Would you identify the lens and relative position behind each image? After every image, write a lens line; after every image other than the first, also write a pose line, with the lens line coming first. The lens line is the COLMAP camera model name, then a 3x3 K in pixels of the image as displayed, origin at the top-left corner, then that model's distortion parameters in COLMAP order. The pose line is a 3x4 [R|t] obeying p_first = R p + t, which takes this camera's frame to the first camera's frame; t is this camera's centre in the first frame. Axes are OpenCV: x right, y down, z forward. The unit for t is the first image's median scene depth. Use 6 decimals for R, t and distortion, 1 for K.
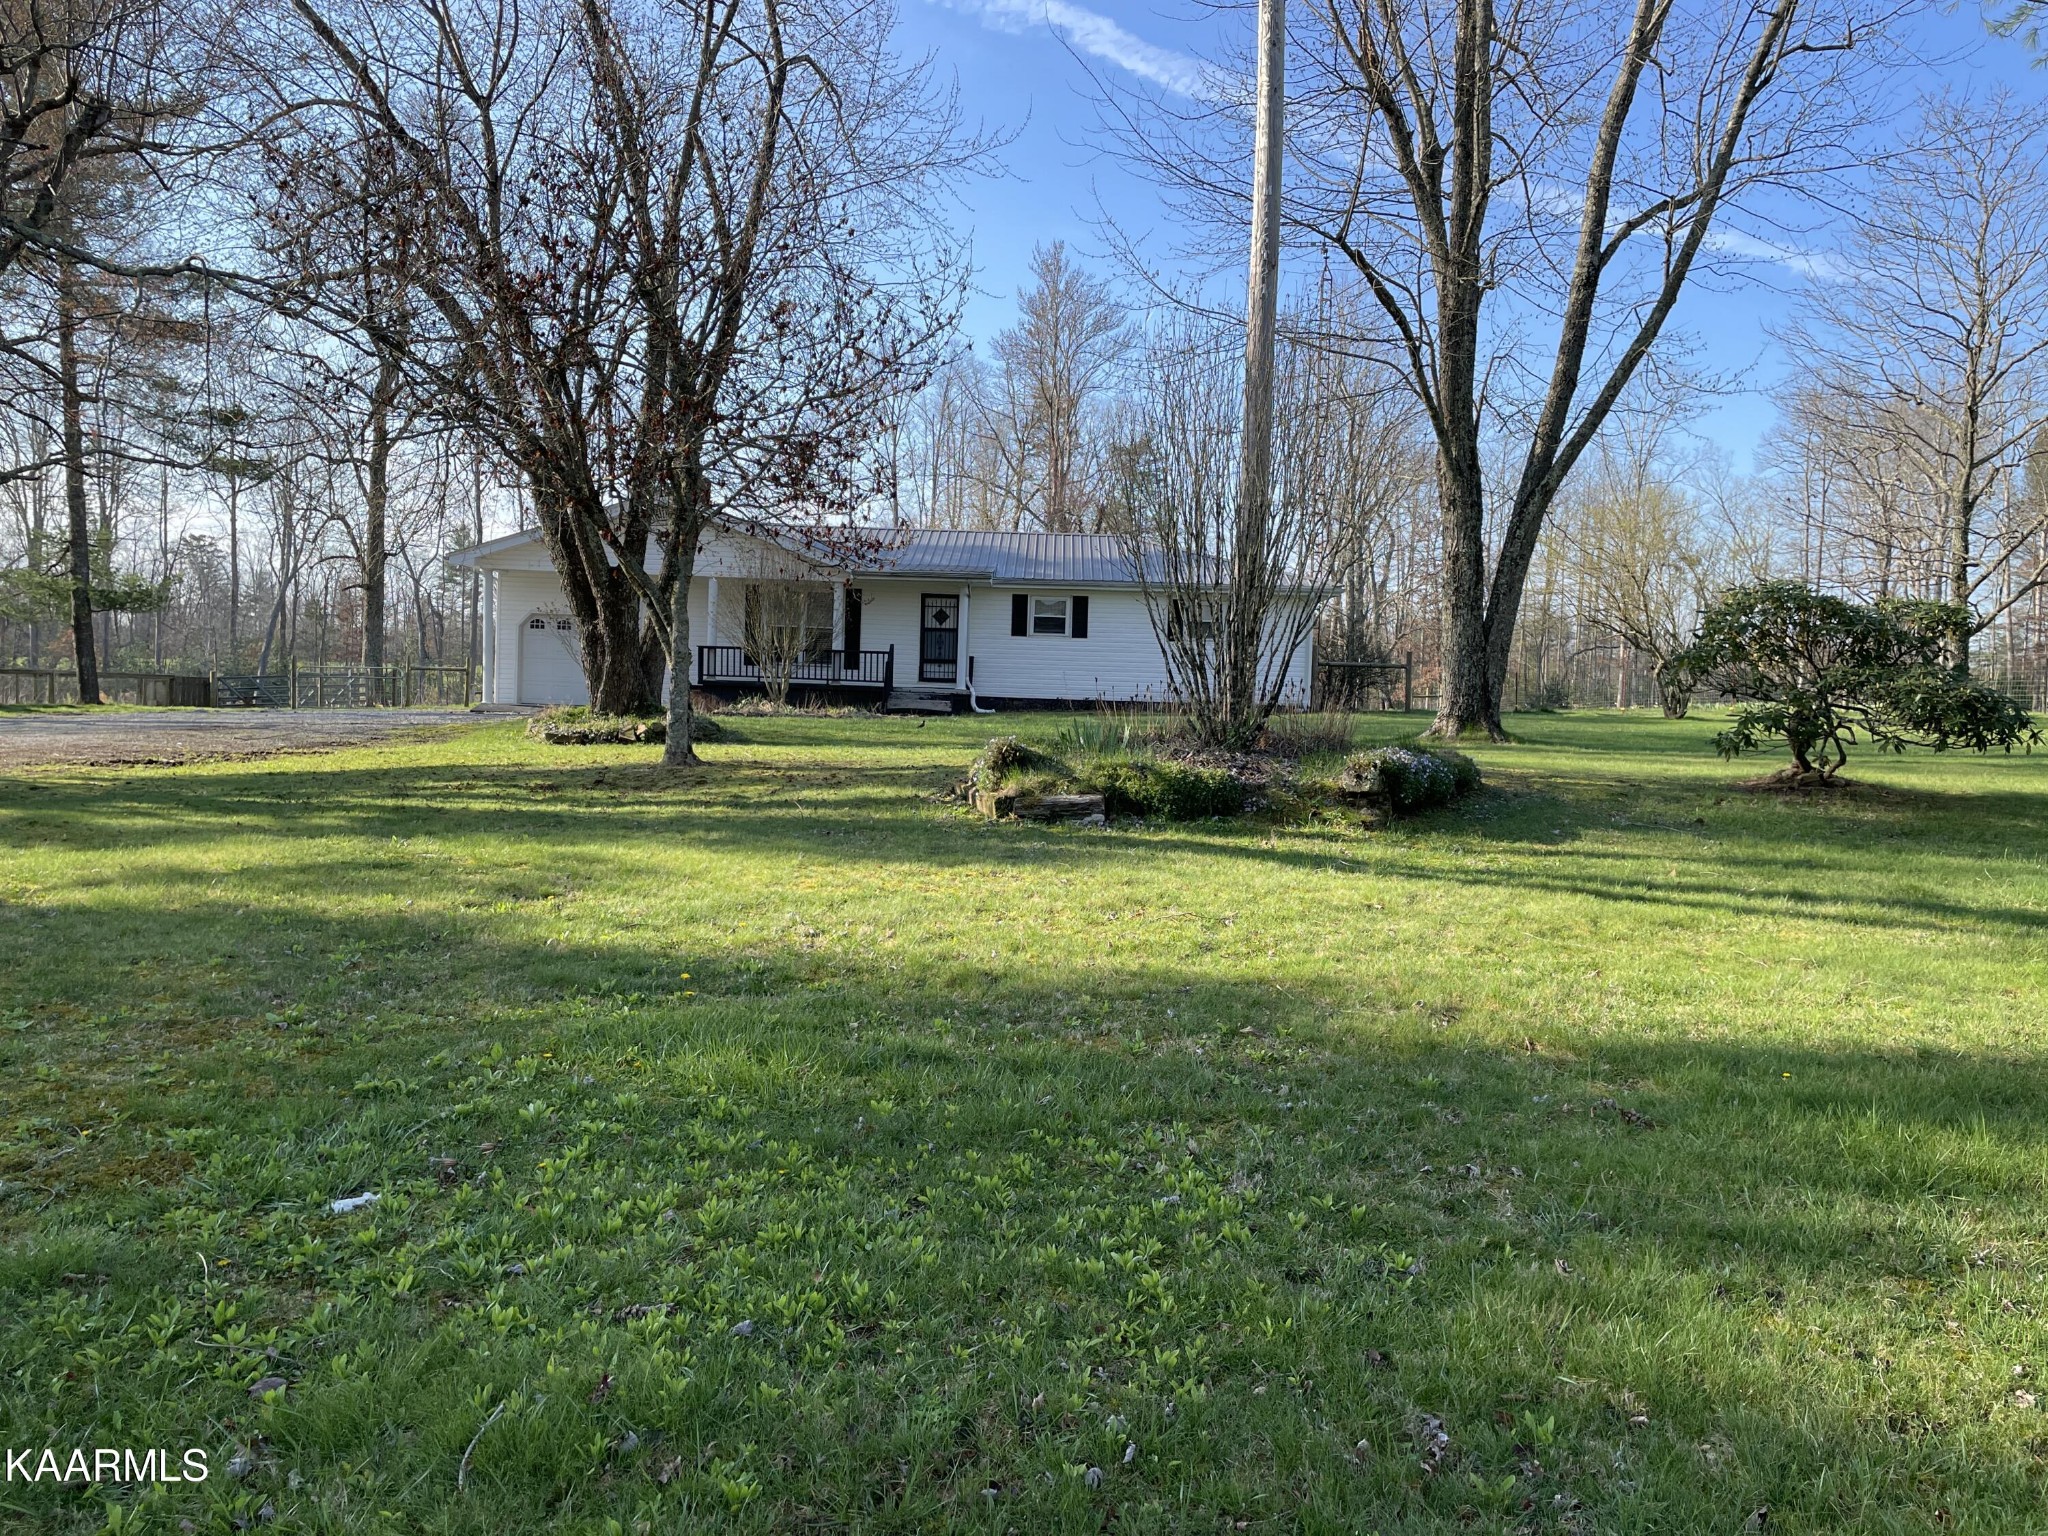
lens RADIAL K [[1782.7, 0, 1027.2], [0, 1782.7, 784.6], [0, 0, 1]] dist [0.072981, -0.002630]
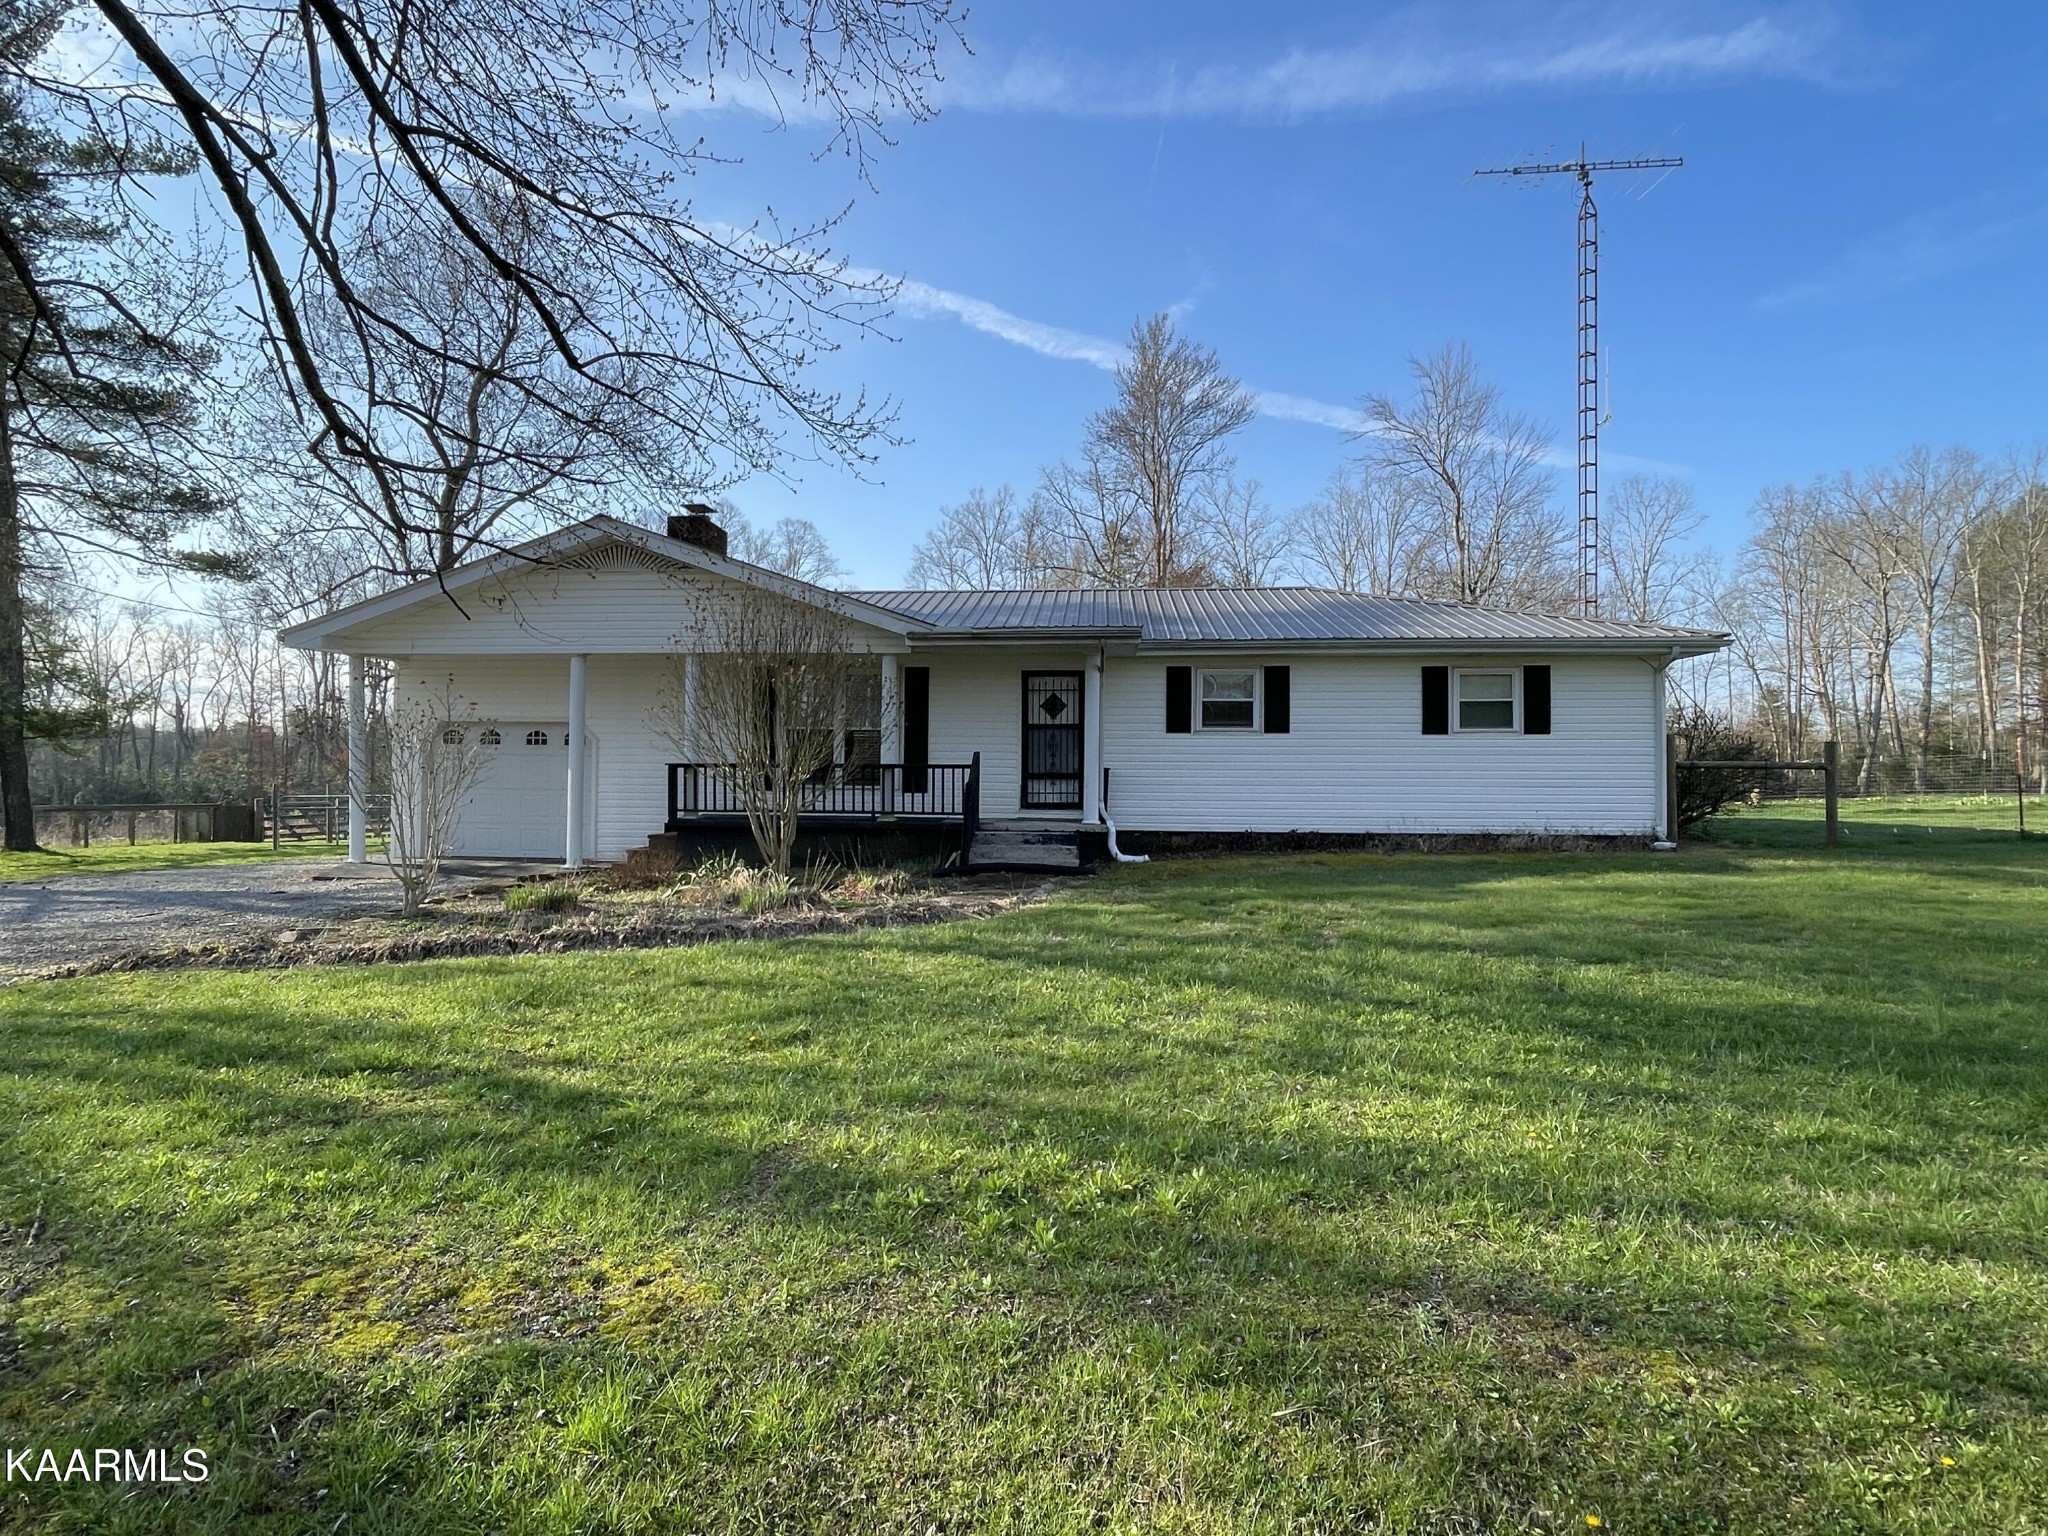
lens RADIAL K [[1119.5, 0, 1008.0], [0, 1119.5, 772.4], [0, 0, 1]] dist [-0.025482, 0.007277]
pose [[0.997287, -0.025590, -0.069026, -0.037123], [0.021743, 0.998198, -0.055923, -0.049533], [0.070333, 0.054271, 0.996046, 0.608206]]
